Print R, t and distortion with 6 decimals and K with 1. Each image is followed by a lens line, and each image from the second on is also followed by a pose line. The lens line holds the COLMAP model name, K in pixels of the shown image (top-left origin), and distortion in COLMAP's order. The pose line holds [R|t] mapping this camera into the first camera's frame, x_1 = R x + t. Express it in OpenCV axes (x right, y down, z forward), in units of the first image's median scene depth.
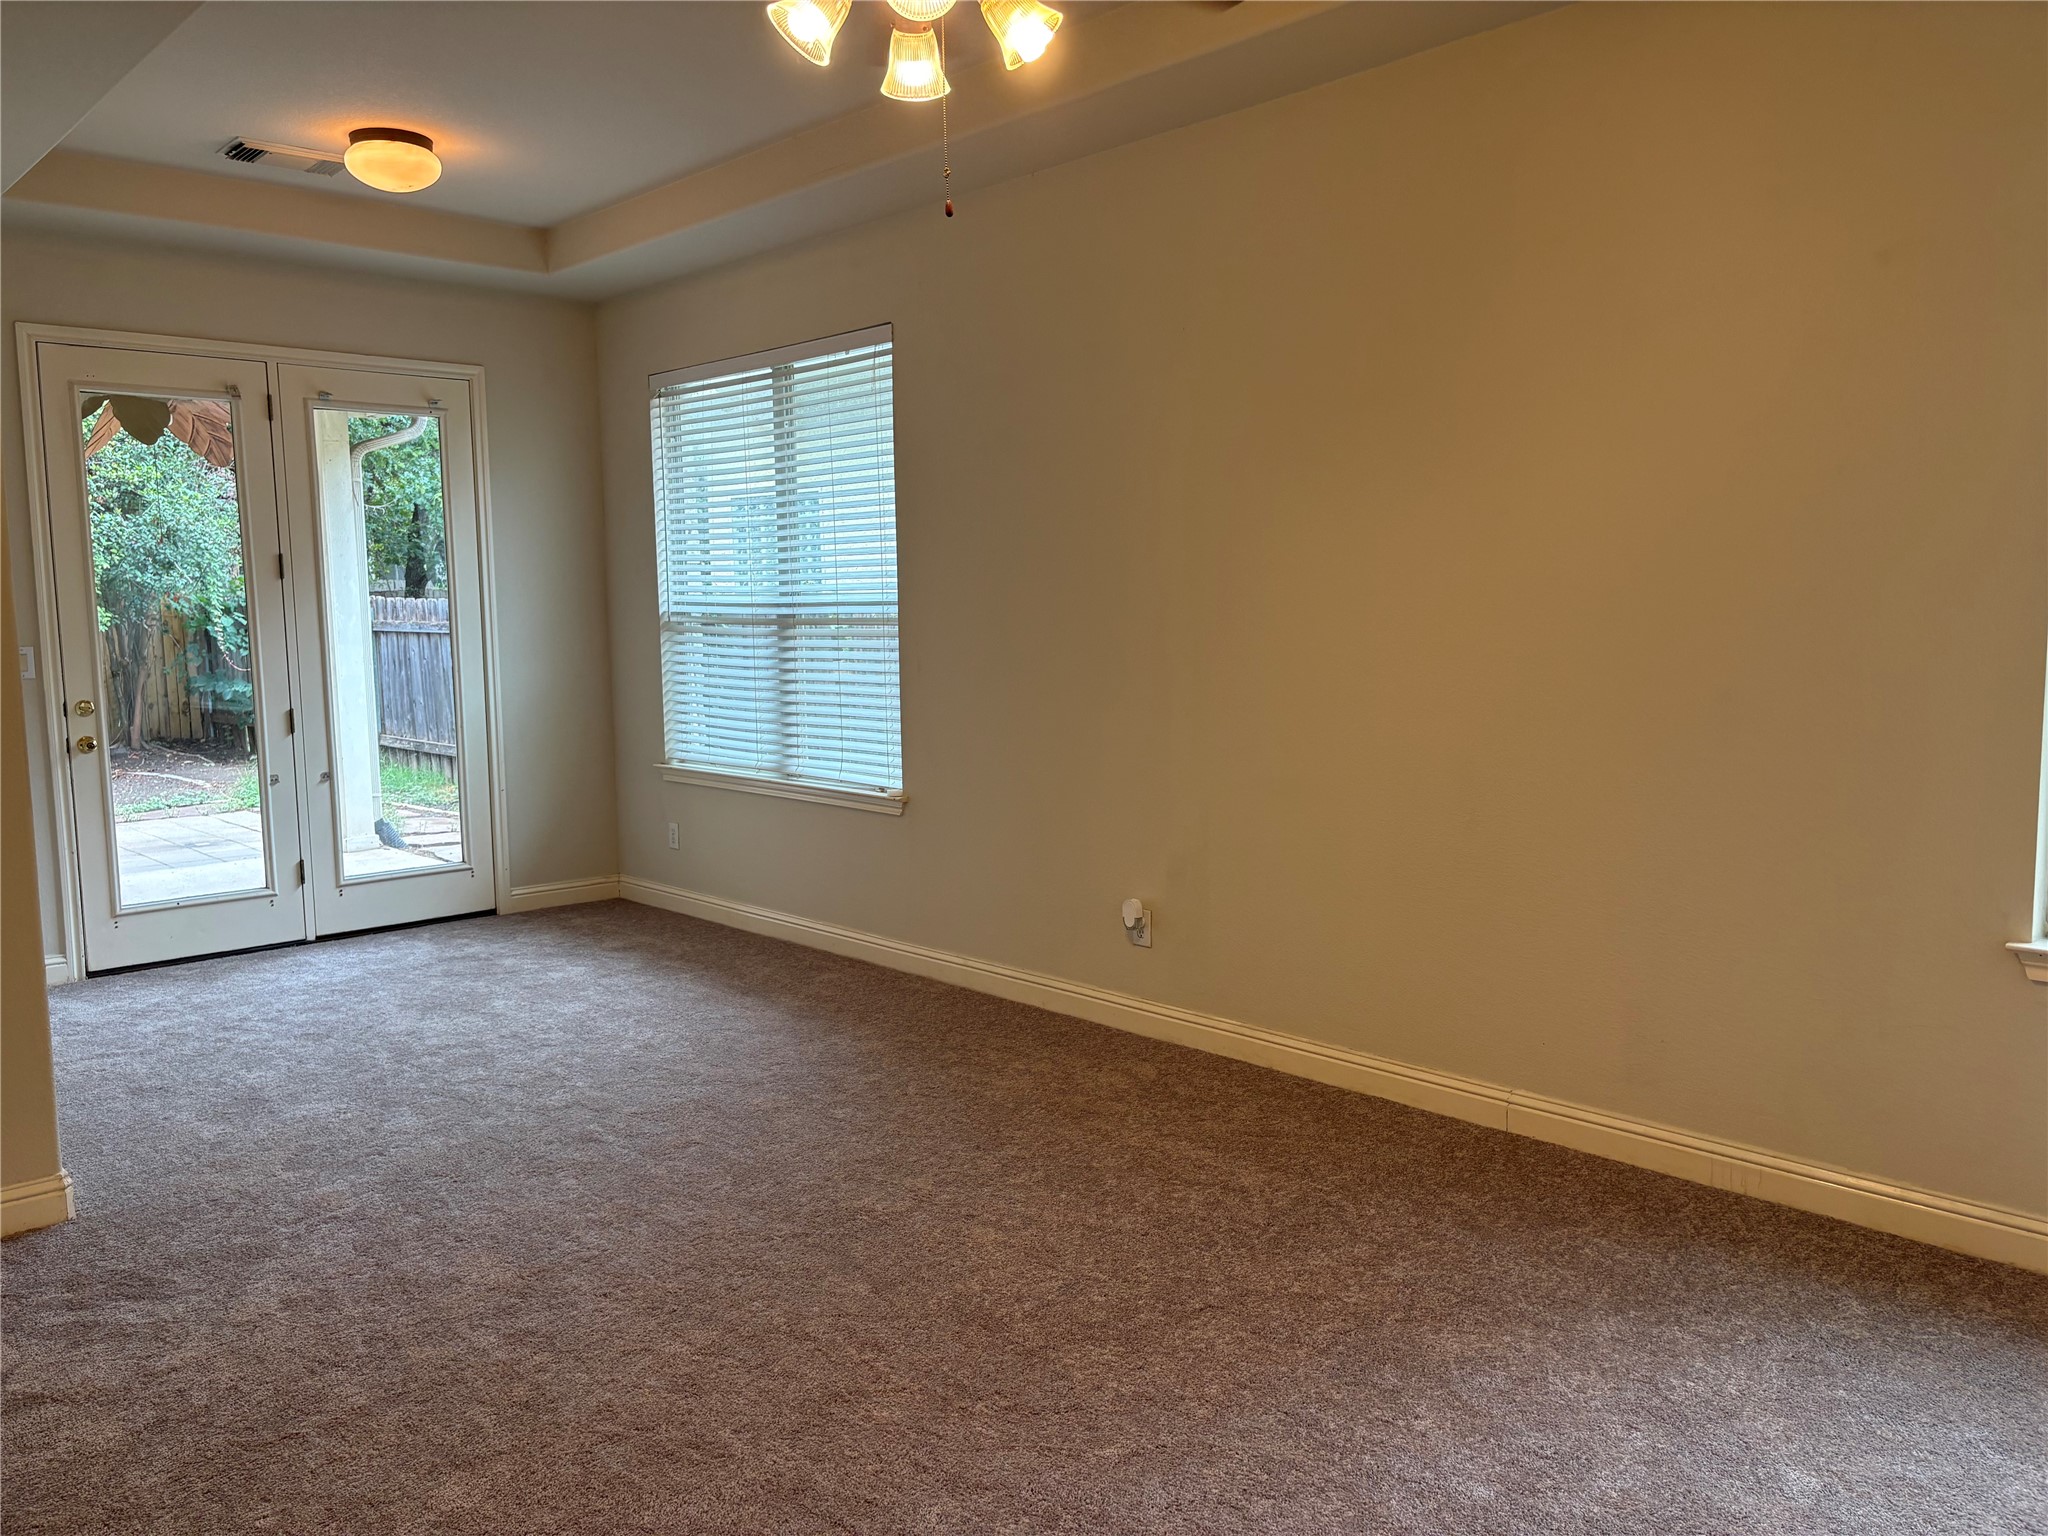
lens RADIAL K [[1549.7, 0, 1024.0], [0, 1549.7, 768.0], [0, 0, 1]] dist [0.002322, 0.009164]
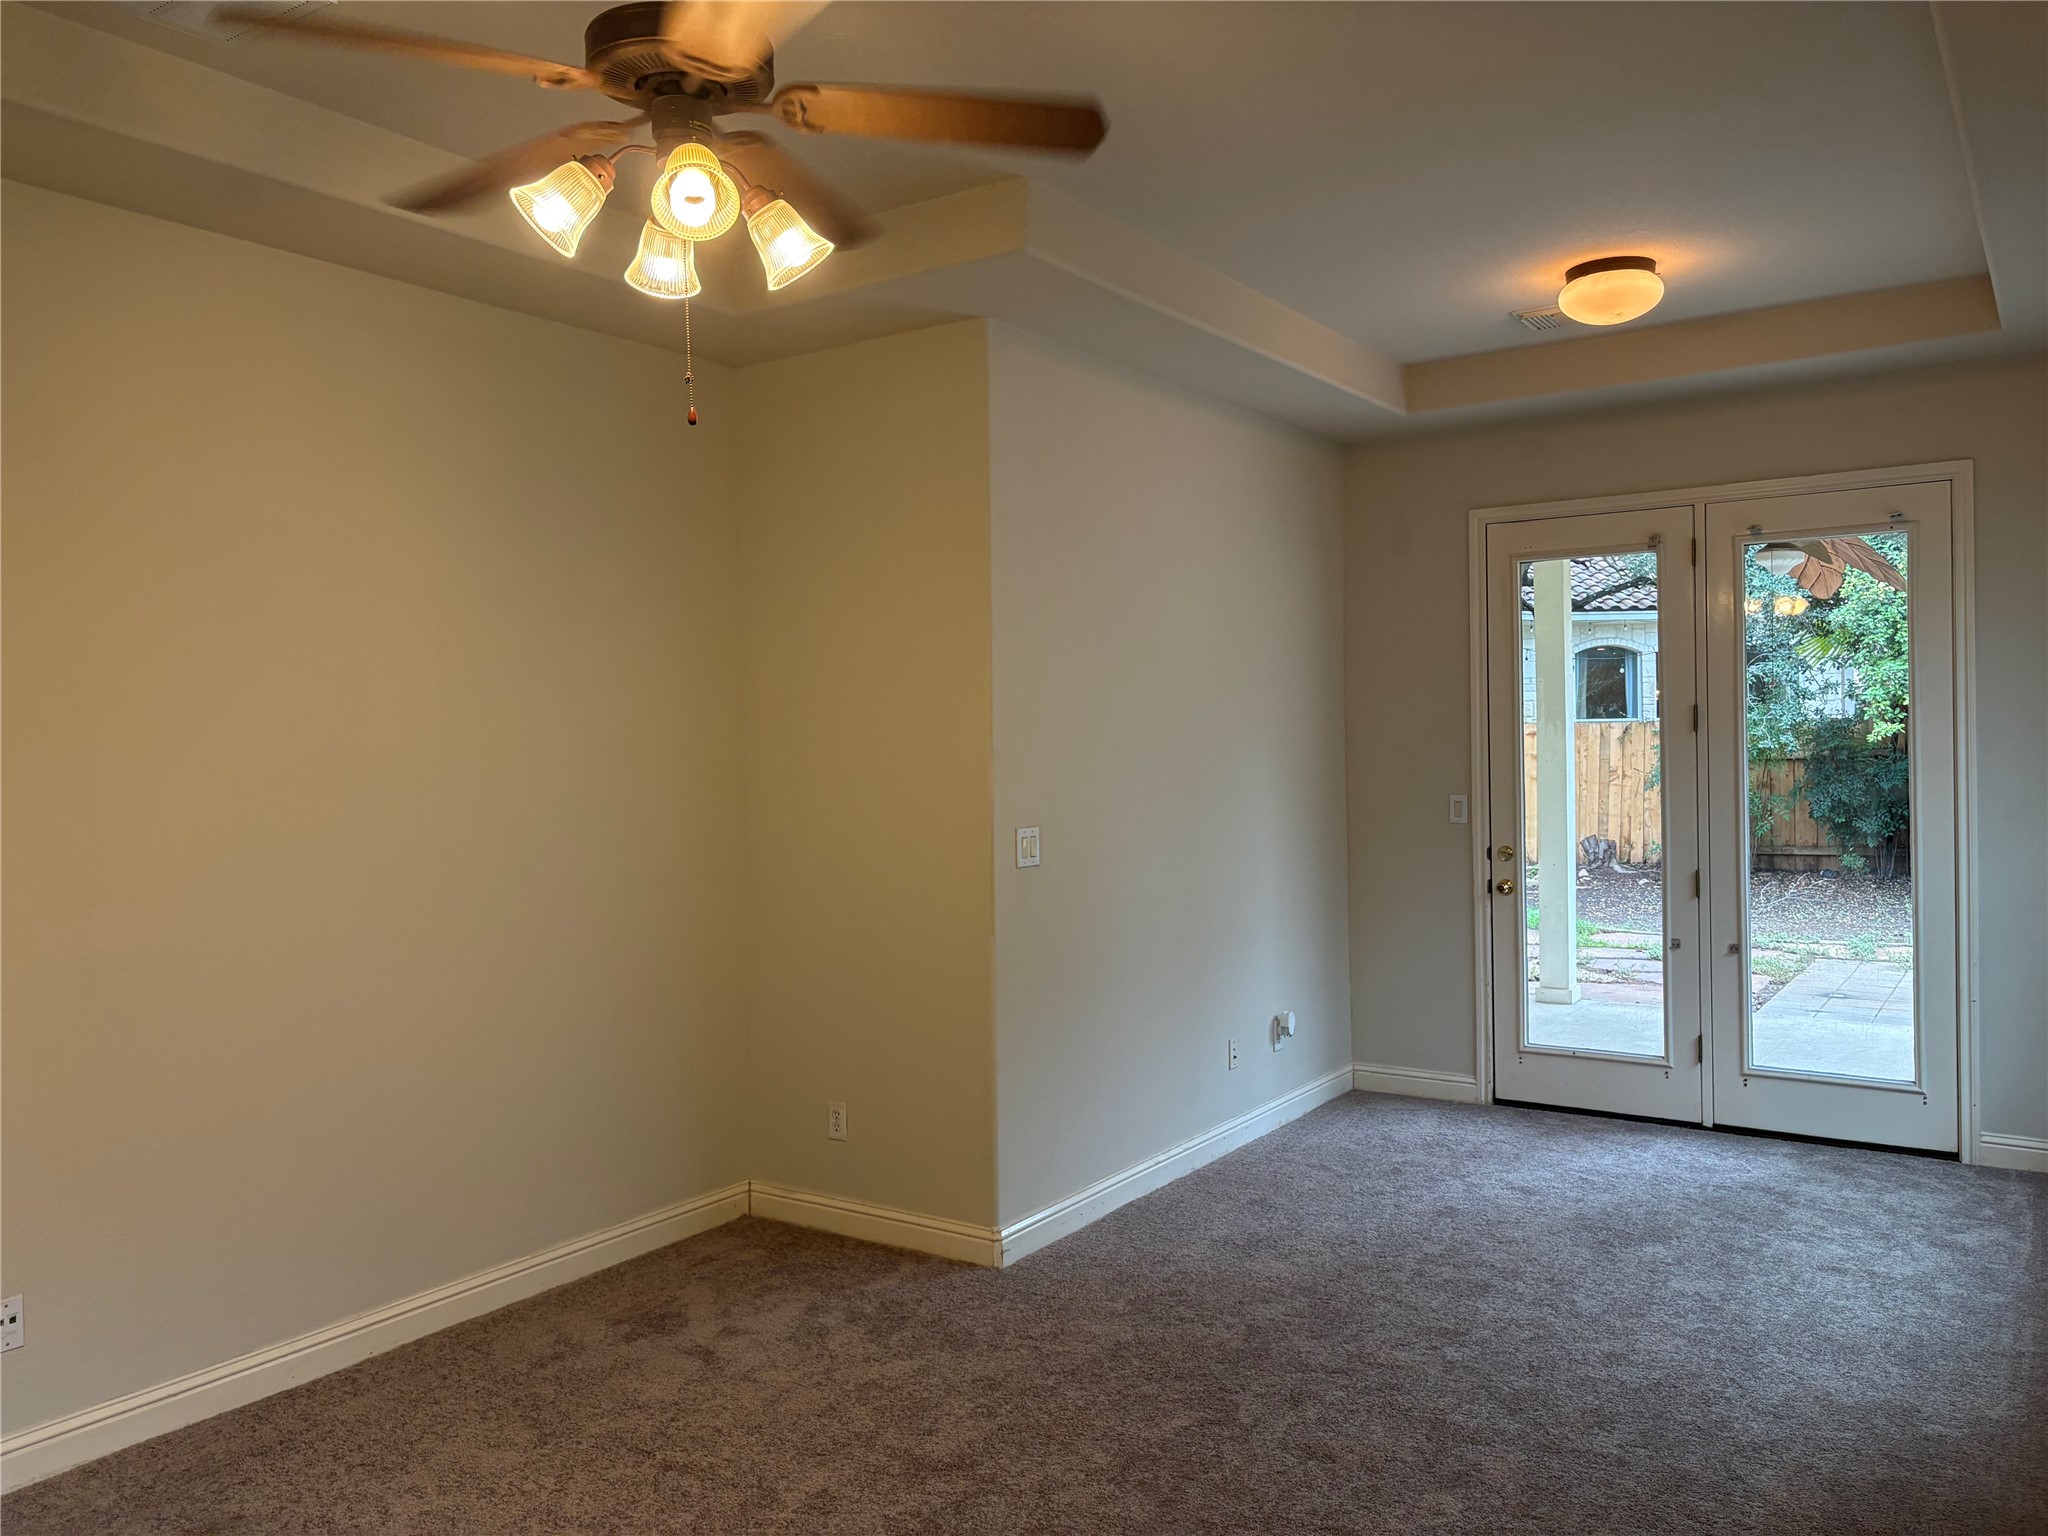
lens RADIAL K [[1546.0, 0, 1024.0], [0, 1546.0, 768.0], [0, 0, 1]] dist [0.039779, -0.034215]
pose [[0.212186, 0.032424, -0.976691, 0.356615], [-0.090463, 0.995810, 0.013406, -0.077686], [0.973033, 0.085510, 0.214230, 0.415494]]
